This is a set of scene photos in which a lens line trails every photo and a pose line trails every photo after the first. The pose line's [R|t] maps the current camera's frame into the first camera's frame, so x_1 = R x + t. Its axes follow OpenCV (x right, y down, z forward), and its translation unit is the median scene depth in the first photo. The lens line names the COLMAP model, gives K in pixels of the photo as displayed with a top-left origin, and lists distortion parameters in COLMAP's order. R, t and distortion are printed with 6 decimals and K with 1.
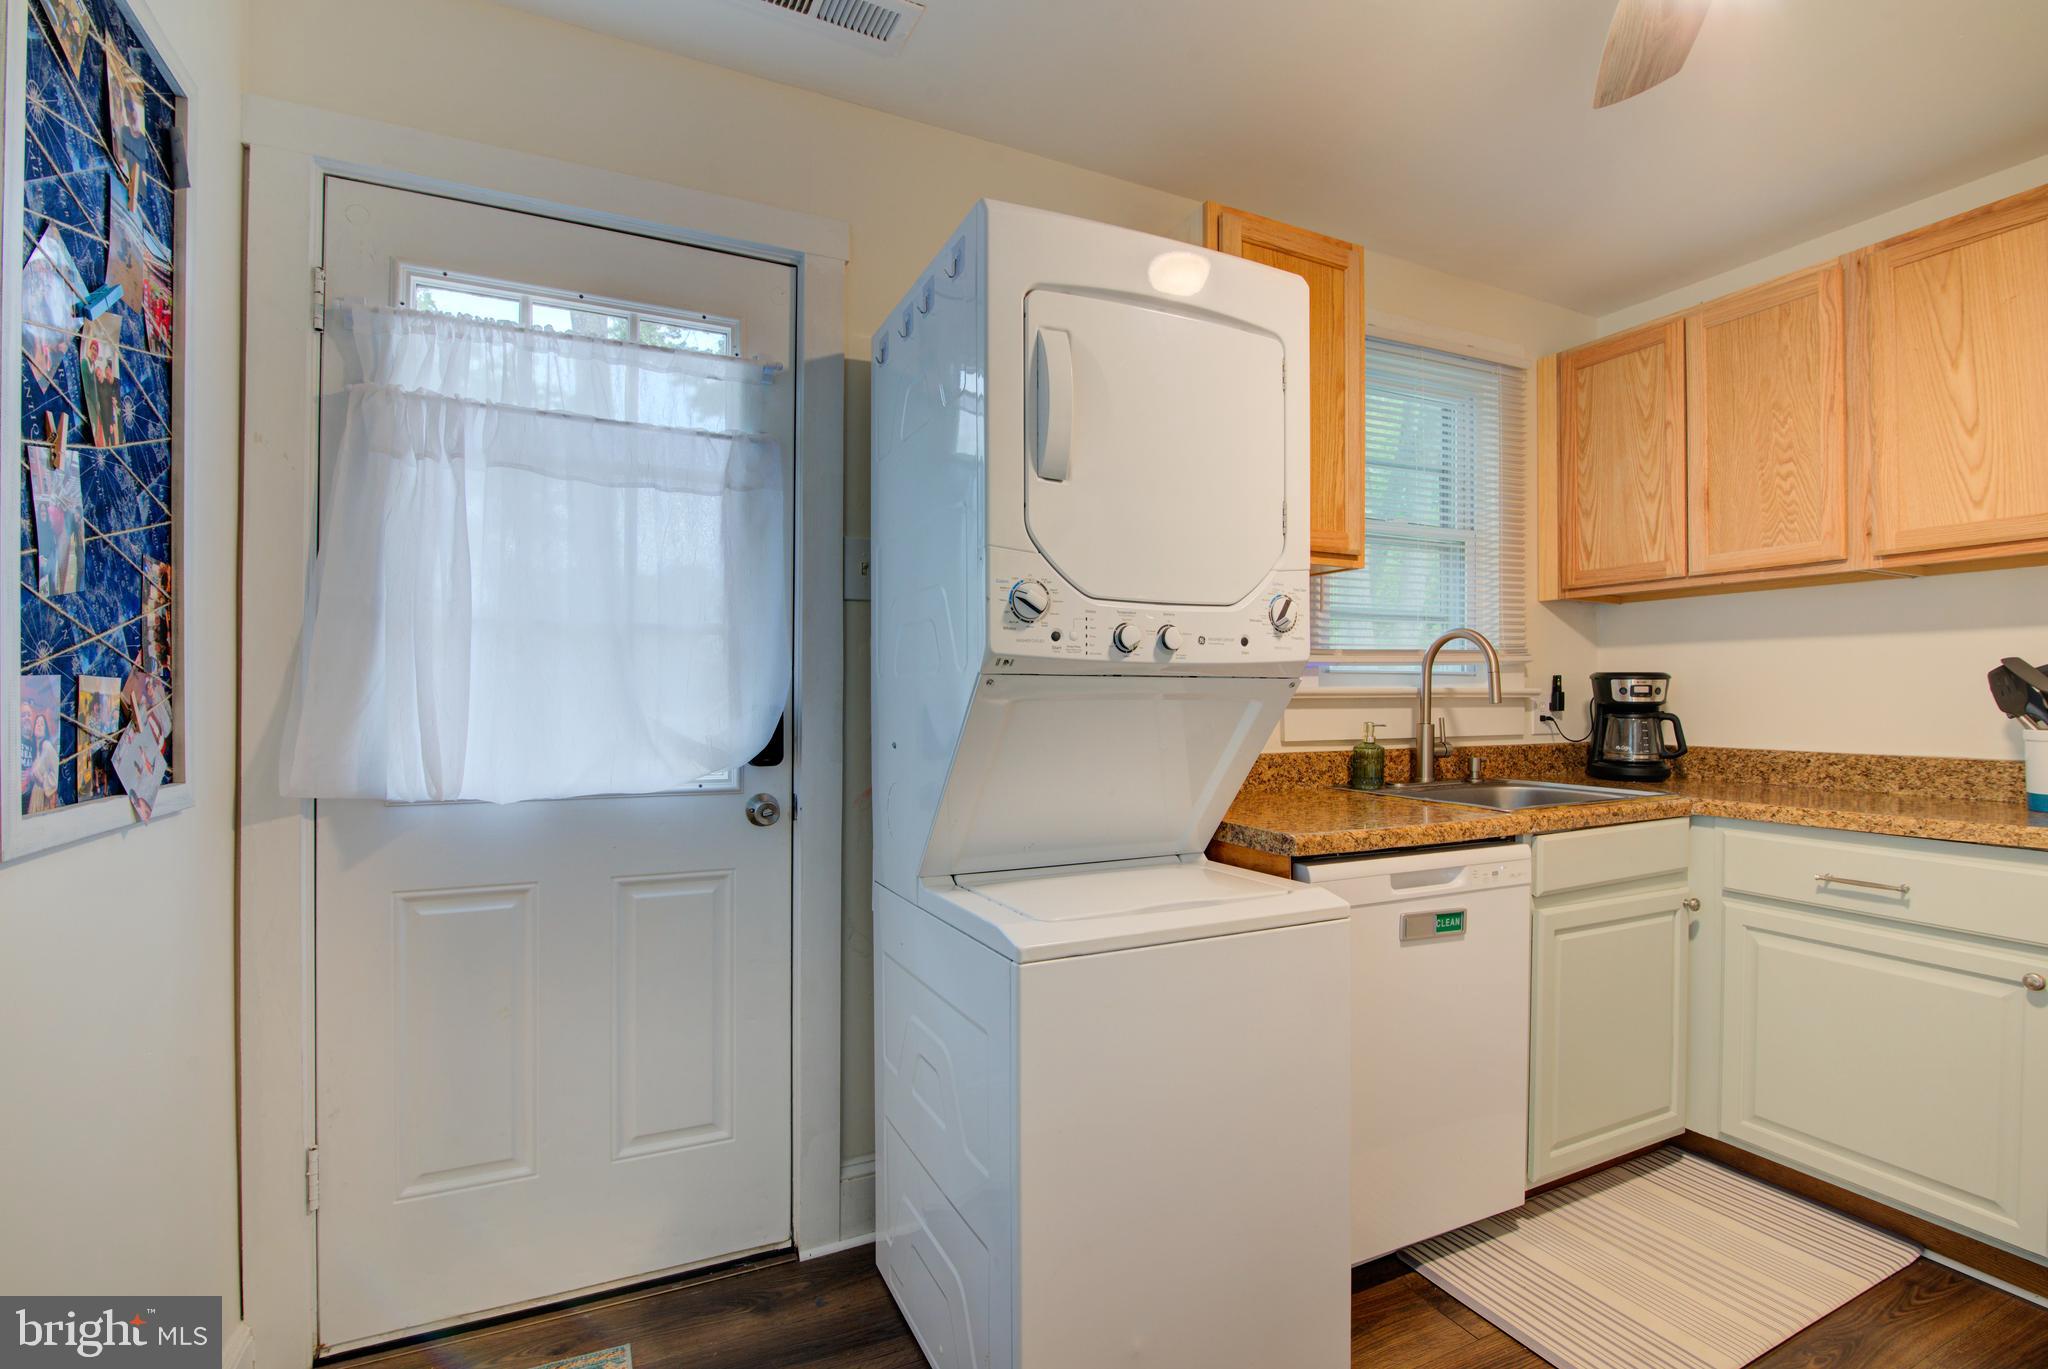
lens RADIAL K [[925.8, 0, 1028.9], [0, 925.8, 694.8], [0, 0, 1]] dist [-0.019614, 0.000823]
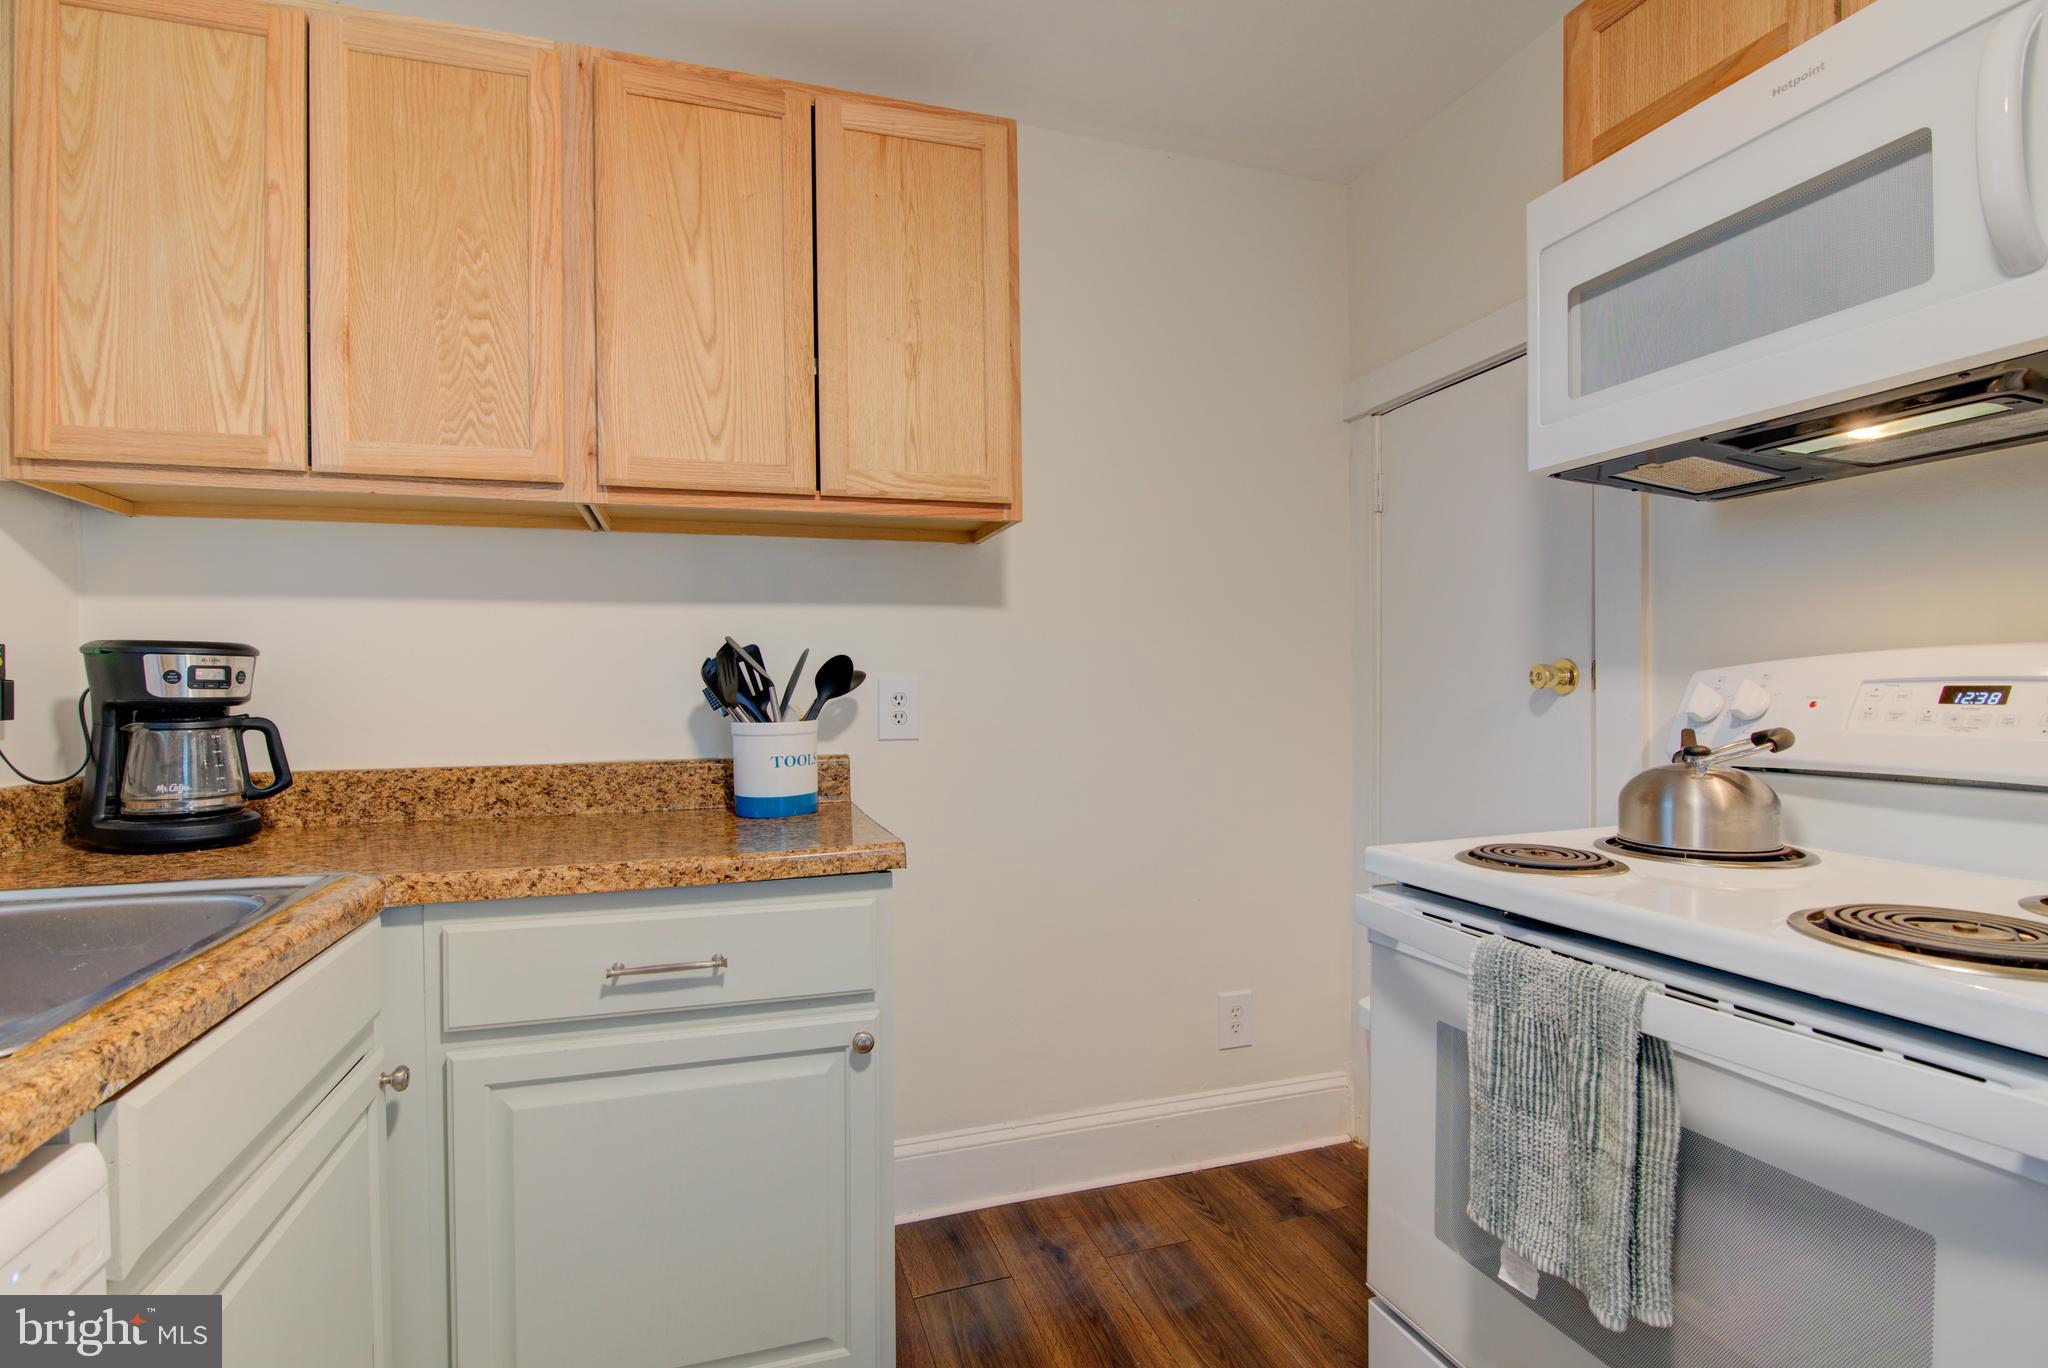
lens RADIAL K [[948.0, 0, 1026.9], [0, 948.0, 693.7], [0, 0, 1]] dist [-0.023836, 0.002482]
pose [[0.130743, -0.008627, 0.991379, 0.235646], [0.008692, 0.999934, 0.007555, 0.006535], [-0.991378, 0.007629, 0.130810, 0.554217]]
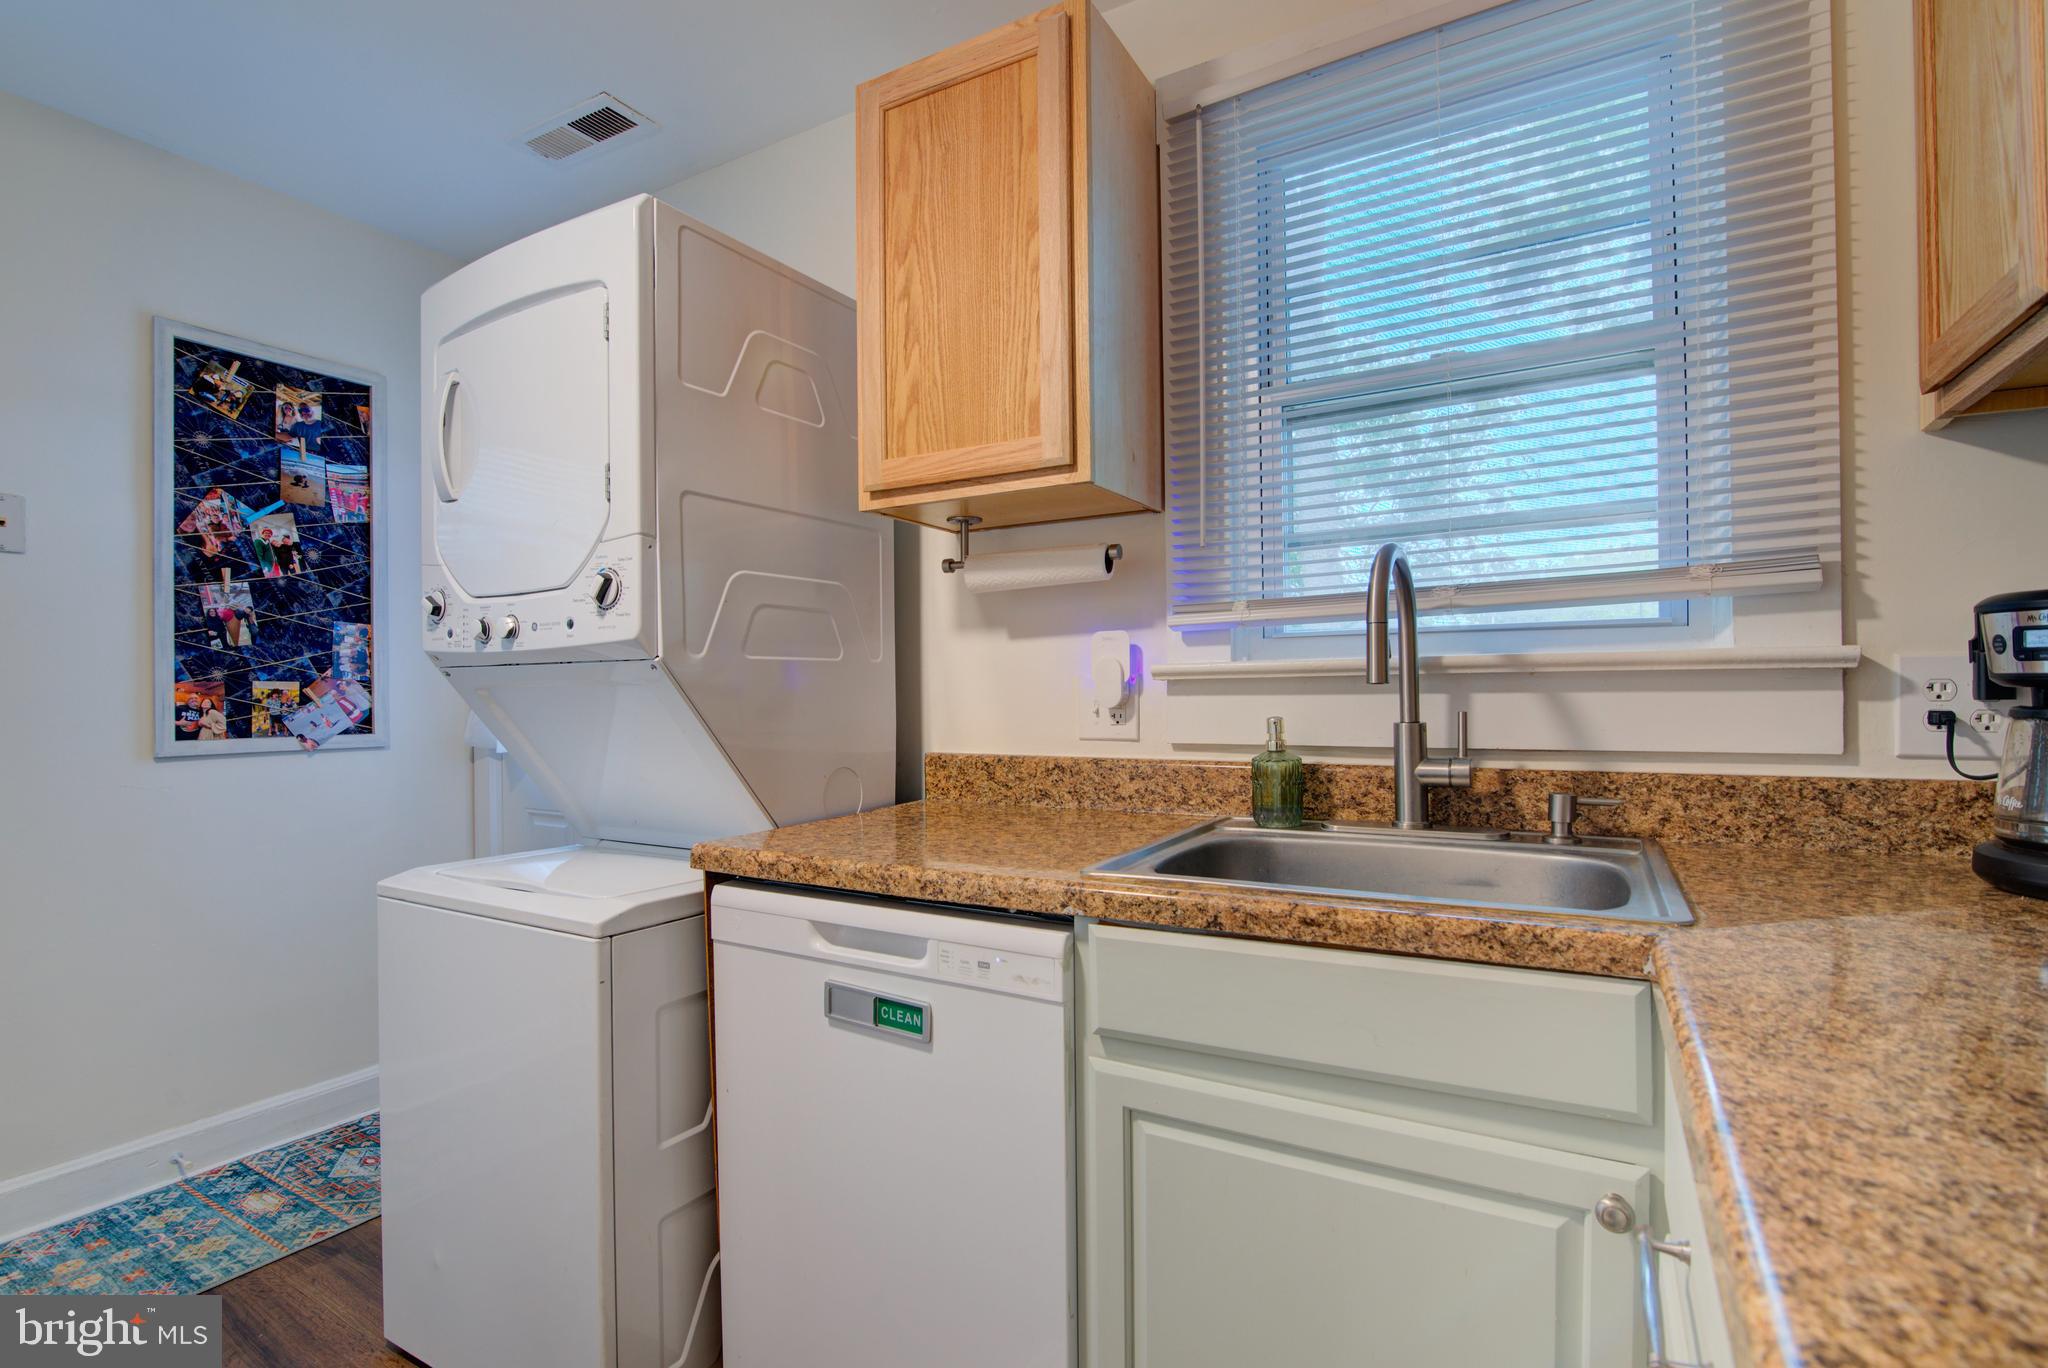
lens RADIAL K [[966.6, 0, 1026.1], [0, 966.6, 688.9], [0, 0, 1]] dist [-0.019597, 0.001315]
pose [[0.559214, -0.007629, -0.828988, 0.892125], [0.012609, 0.999920, -0.000697, 0.010610], [0.828927, -0.010063, 0.559266, 0.567356]]
